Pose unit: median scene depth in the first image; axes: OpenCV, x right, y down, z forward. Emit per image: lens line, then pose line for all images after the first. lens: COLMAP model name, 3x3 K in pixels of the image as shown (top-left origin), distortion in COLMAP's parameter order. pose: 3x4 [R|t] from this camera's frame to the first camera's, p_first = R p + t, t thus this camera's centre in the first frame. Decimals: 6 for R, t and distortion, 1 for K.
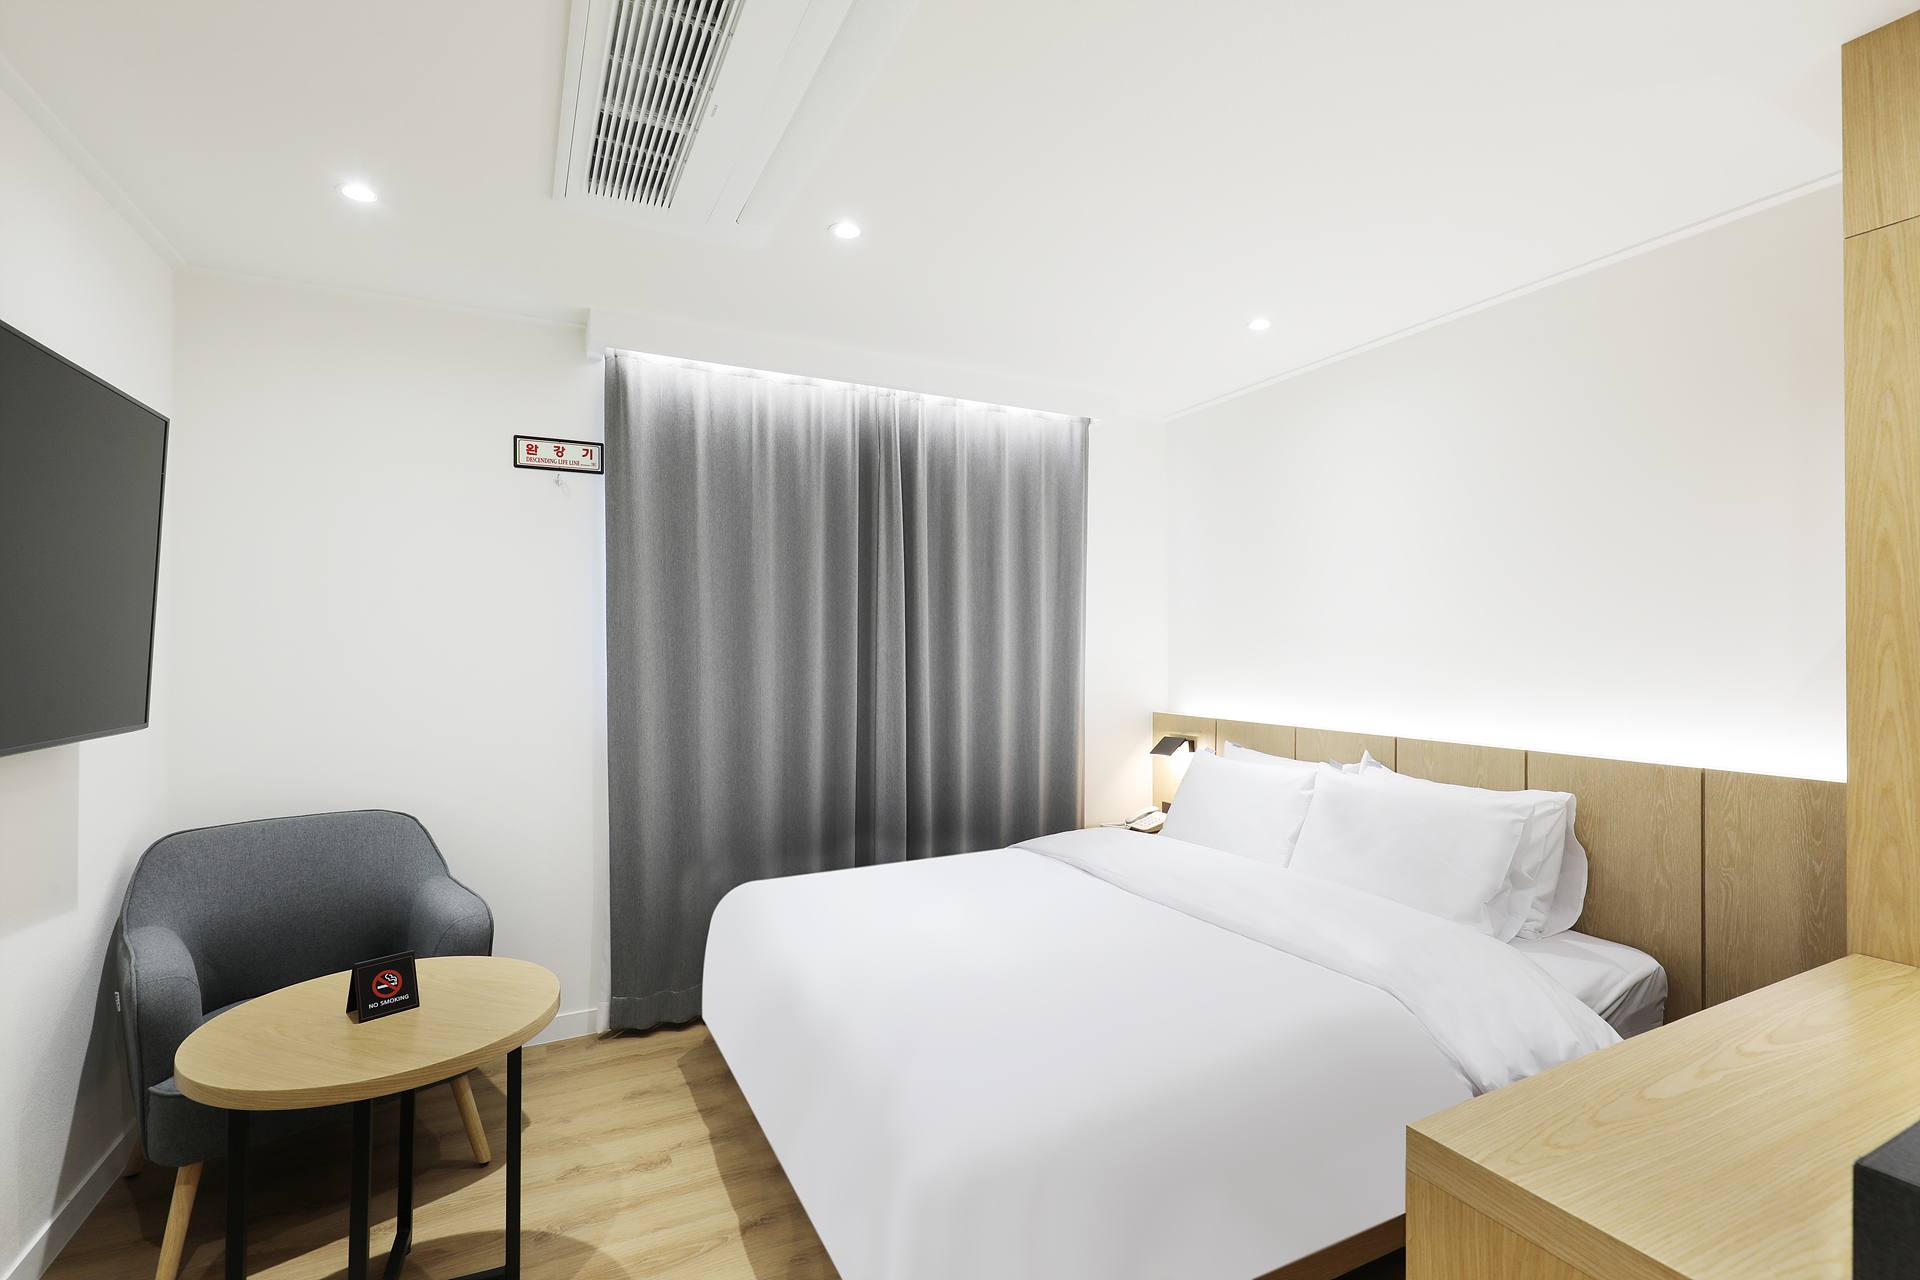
lens RADIAL K [[869.9, 0, 960.0], [0, 869.9, 640.0], [0, 0, 1]] dist [0.004854, 0.000285]
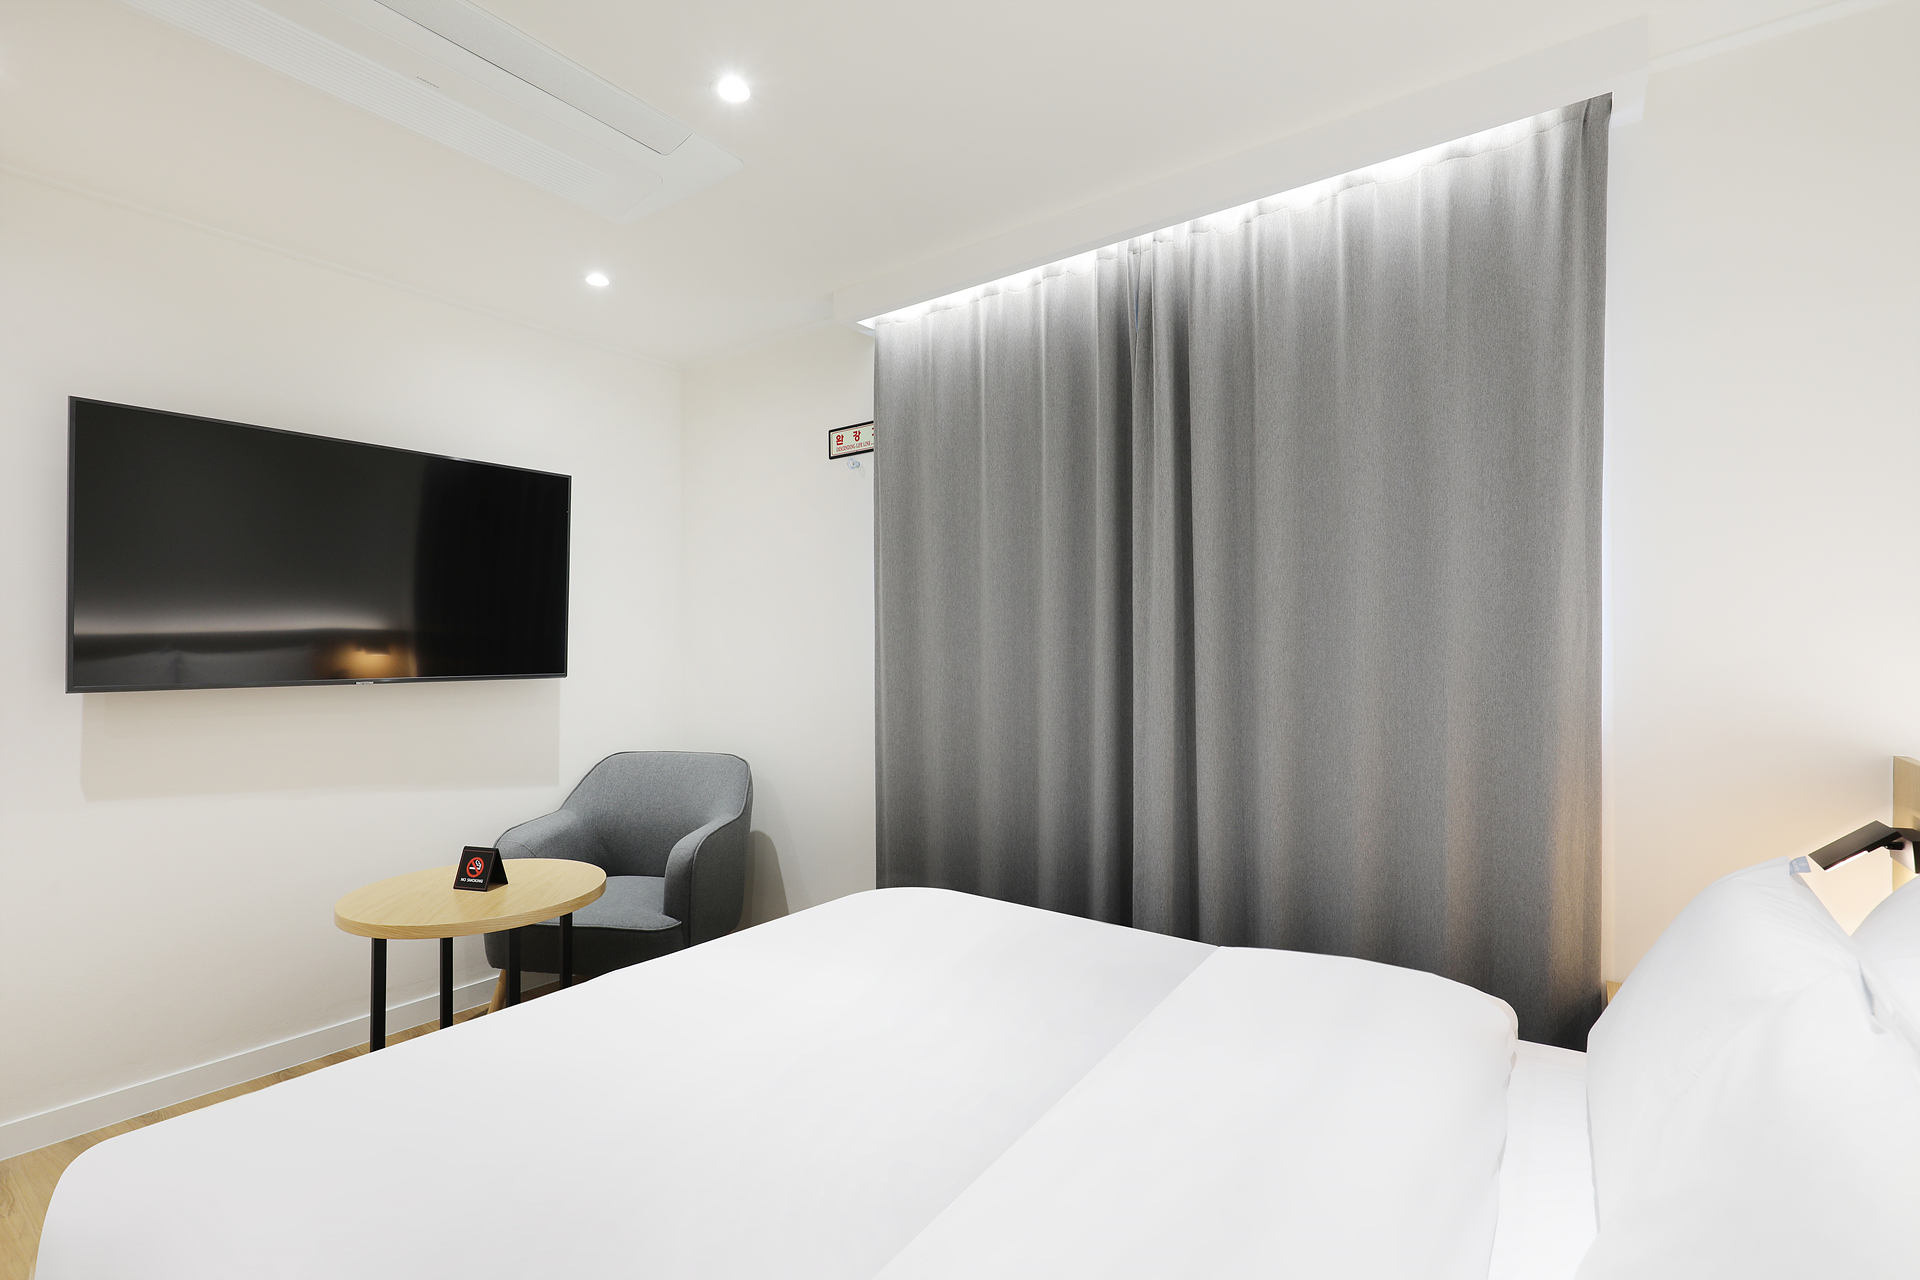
lens RADIAL K [[869.9, 0, 960.0], [0, 869.9, 640.0], [0, 0, 1]] dist [0.004854, 0.000285]
pose [[0.448406, 0.001772, -0.893828, 0.498648], [0.019670, 0.999736, 0.011850, 0.015869], [0.893613, -0.022895, 0.448253, 0.612242]]
